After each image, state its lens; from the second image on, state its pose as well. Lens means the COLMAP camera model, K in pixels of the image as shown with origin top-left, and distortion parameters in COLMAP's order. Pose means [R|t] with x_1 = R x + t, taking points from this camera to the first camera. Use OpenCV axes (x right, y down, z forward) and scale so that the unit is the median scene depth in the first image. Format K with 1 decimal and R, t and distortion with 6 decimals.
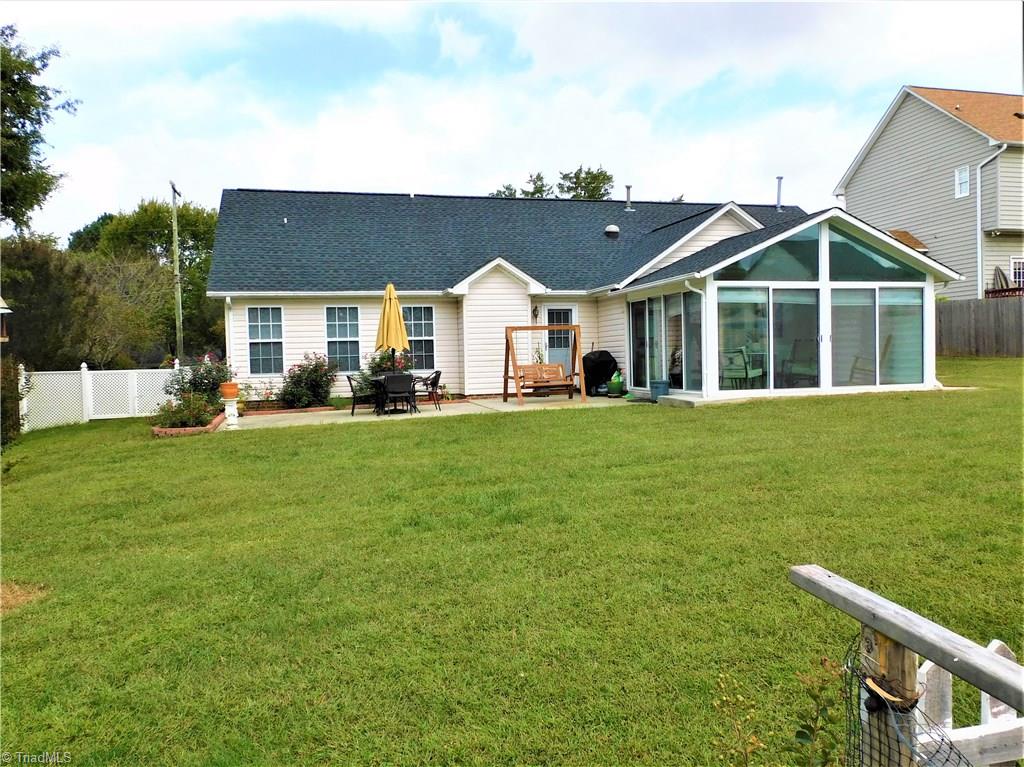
lens RADIAL K [[734.5, 0, 515.3], [0, 734.5, 380.2], [0, 0, 1]] dist [0.000619, -0.008000]
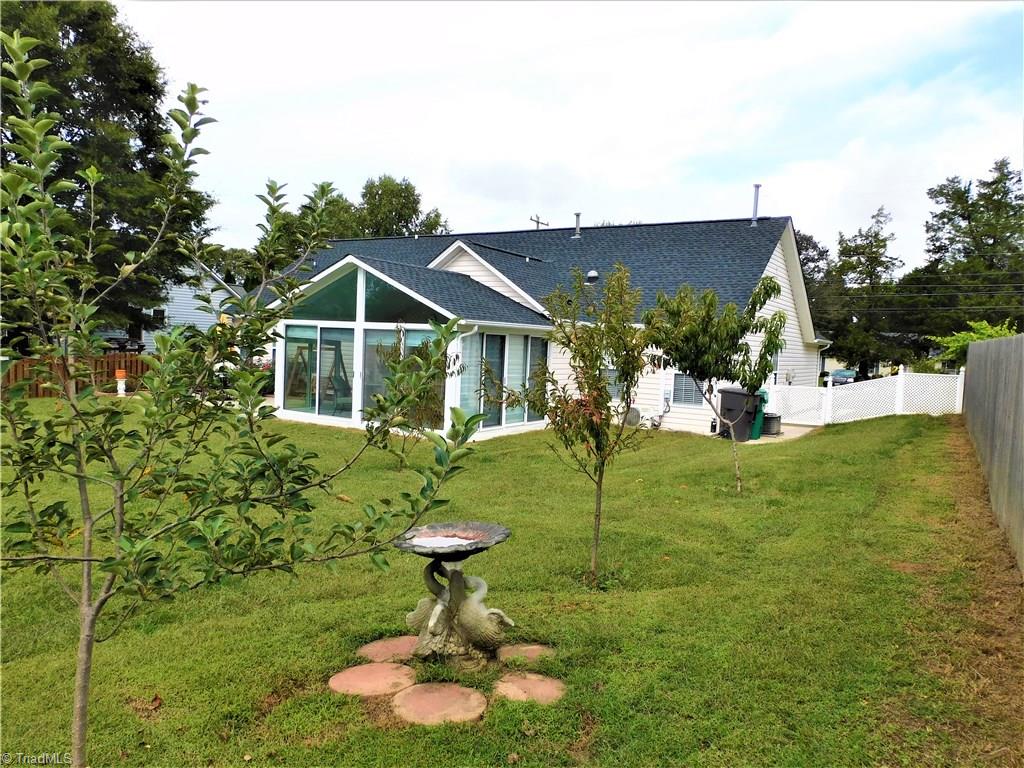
lens RADIAL K [[734.5, 0, 515.3], [0, 734.5, 380.7], [0, 0, 1]] dist [0.000619, -0.008000]
pose [[0.721905, 0.081549, -0.687170, 1.303153], [-0.085637, 0.995927, 0.028225, -0.097004], [0.686673, 0.038471, 0.725948, 0.376544]]
